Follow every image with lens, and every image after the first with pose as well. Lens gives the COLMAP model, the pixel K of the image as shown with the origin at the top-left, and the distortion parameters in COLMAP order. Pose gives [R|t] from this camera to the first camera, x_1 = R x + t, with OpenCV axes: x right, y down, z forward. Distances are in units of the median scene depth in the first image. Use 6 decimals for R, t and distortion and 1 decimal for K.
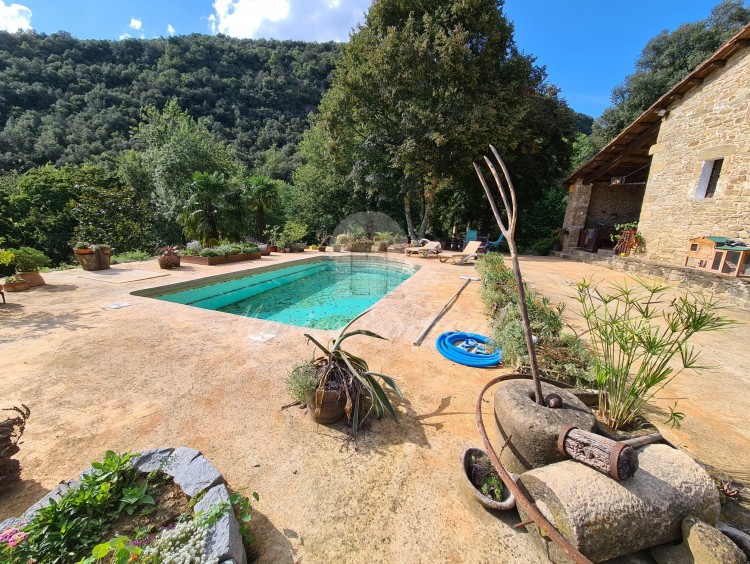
lens RADIAL K [[309.8, 0, 379.0], [0, 309.8, 282.6], [0, 0, 1]] dist [0.002601, -0.000475]
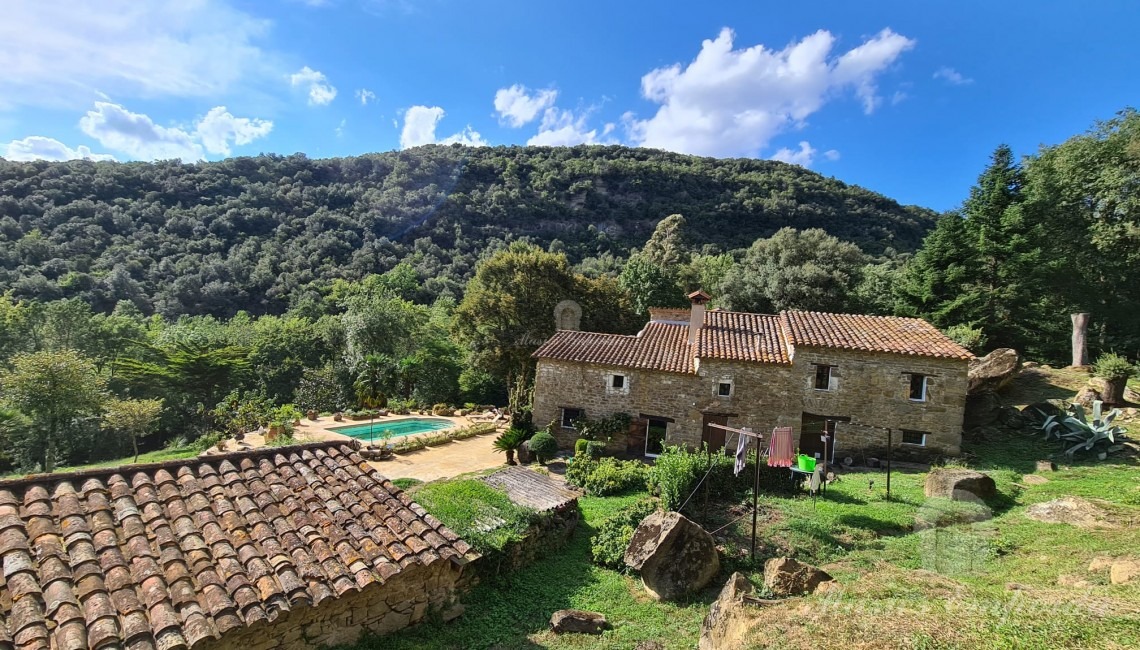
lens RADIAL K [[469.6, 0, 571.9], [0, 469.6, 333.1], [0, 0, 1]] dist [0.000808, 0.000251]
pose [[0.983671, 0.035244, -0.176492, 0.093846], [-0.076453, 0.969588, -0.232493, 0.000345], [0.162931, 0.242190, 0.956451, -0.127192]]
